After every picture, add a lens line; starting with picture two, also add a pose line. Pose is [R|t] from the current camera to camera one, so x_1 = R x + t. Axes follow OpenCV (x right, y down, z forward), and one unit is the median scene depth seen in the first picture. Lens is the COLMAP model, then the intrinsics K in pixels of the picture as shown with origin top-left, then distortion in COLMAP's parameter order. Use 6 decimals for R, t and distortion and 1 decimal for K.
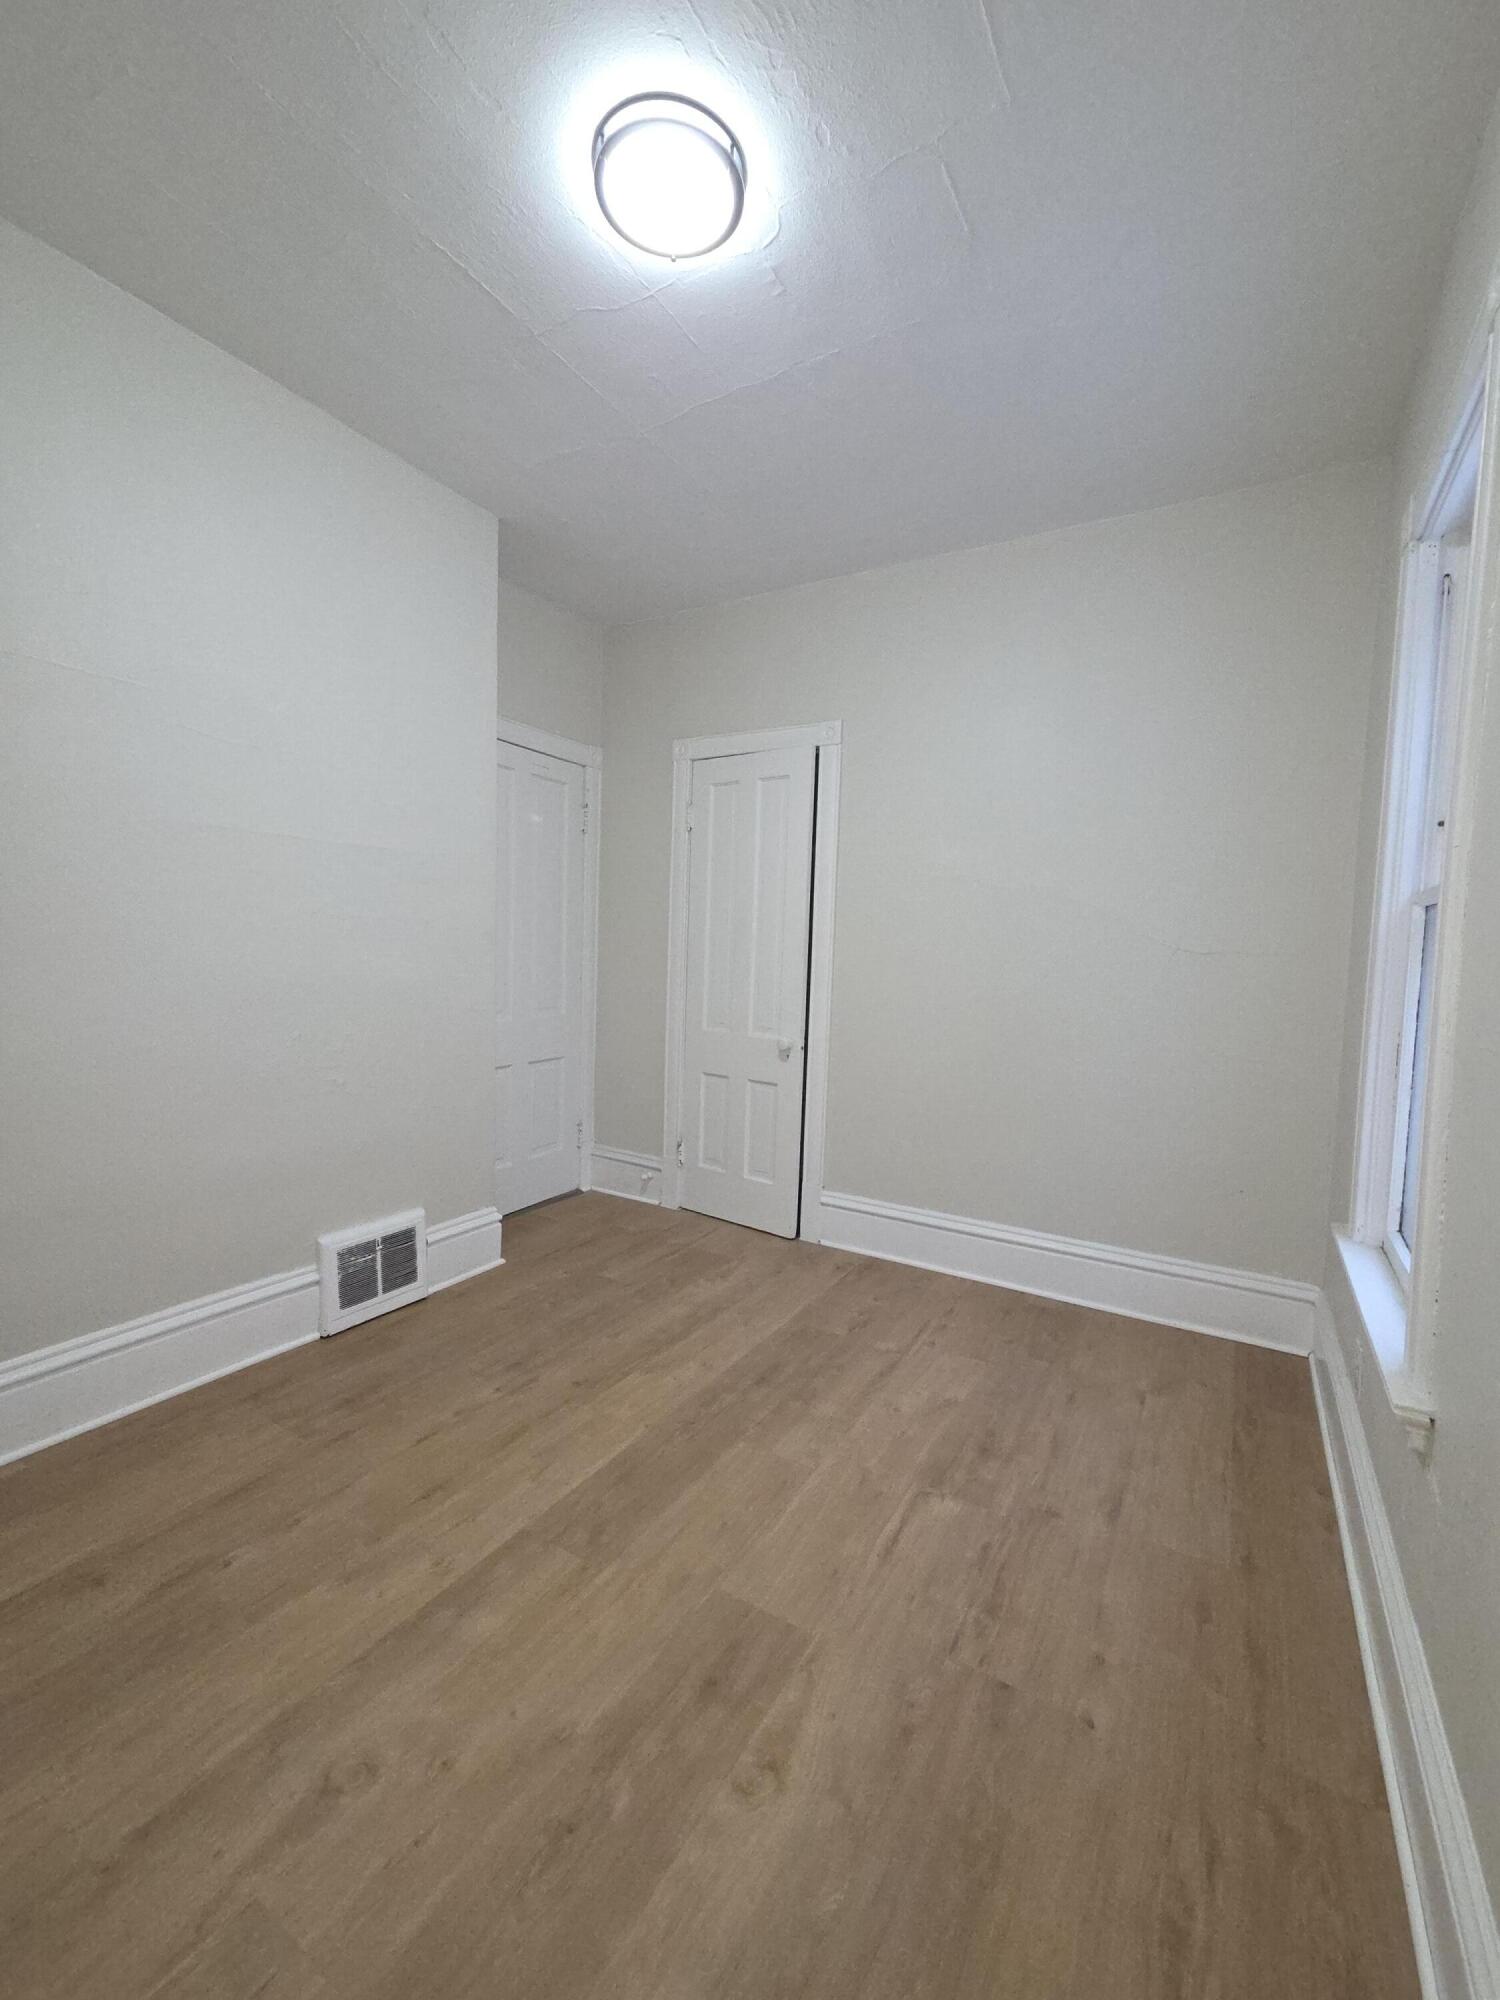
lens RADIAL K [[819.1, 0, 754.7], [0, 819.1, 997.5], [0, 0, 1]] dist [0.003710, -0.001238]
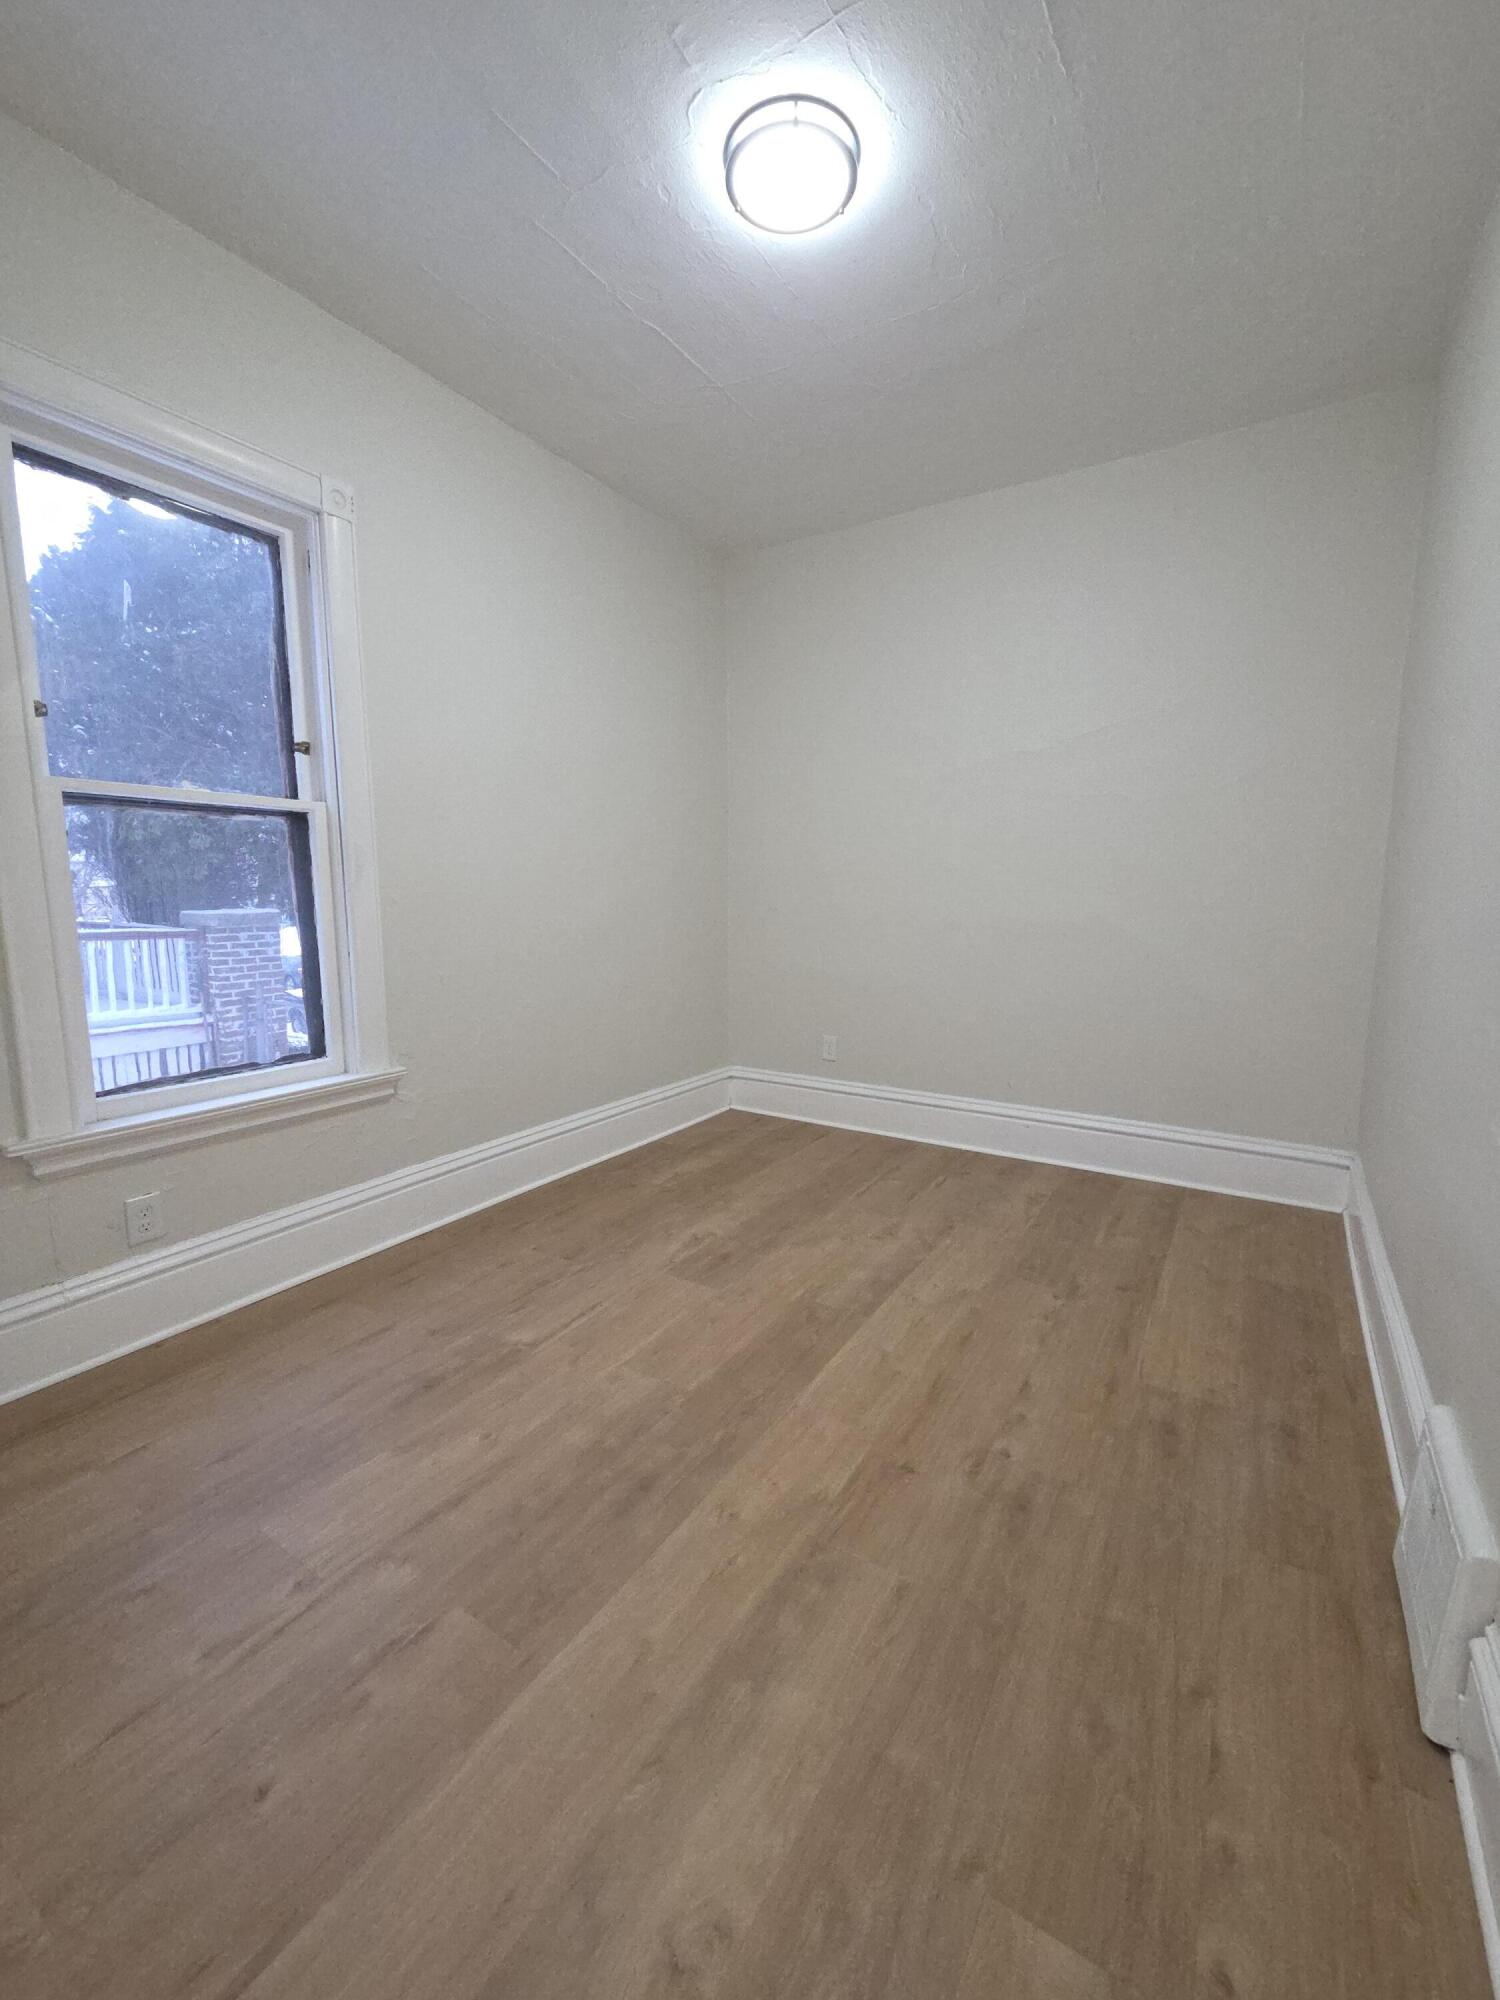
lens RADIAL K [[819.1, 0, 755.4], [0, 819.1, 985.6], [0, 0, 1]] dist [0.003710, -0.001238]
pose [[-0.999157, -0.036706, 0.018385, -0.093839], [-0.032690, 0.982276, 0.184568, -0.085135], [-0.024834, 0.183811, -0.982648, 1.893031]]
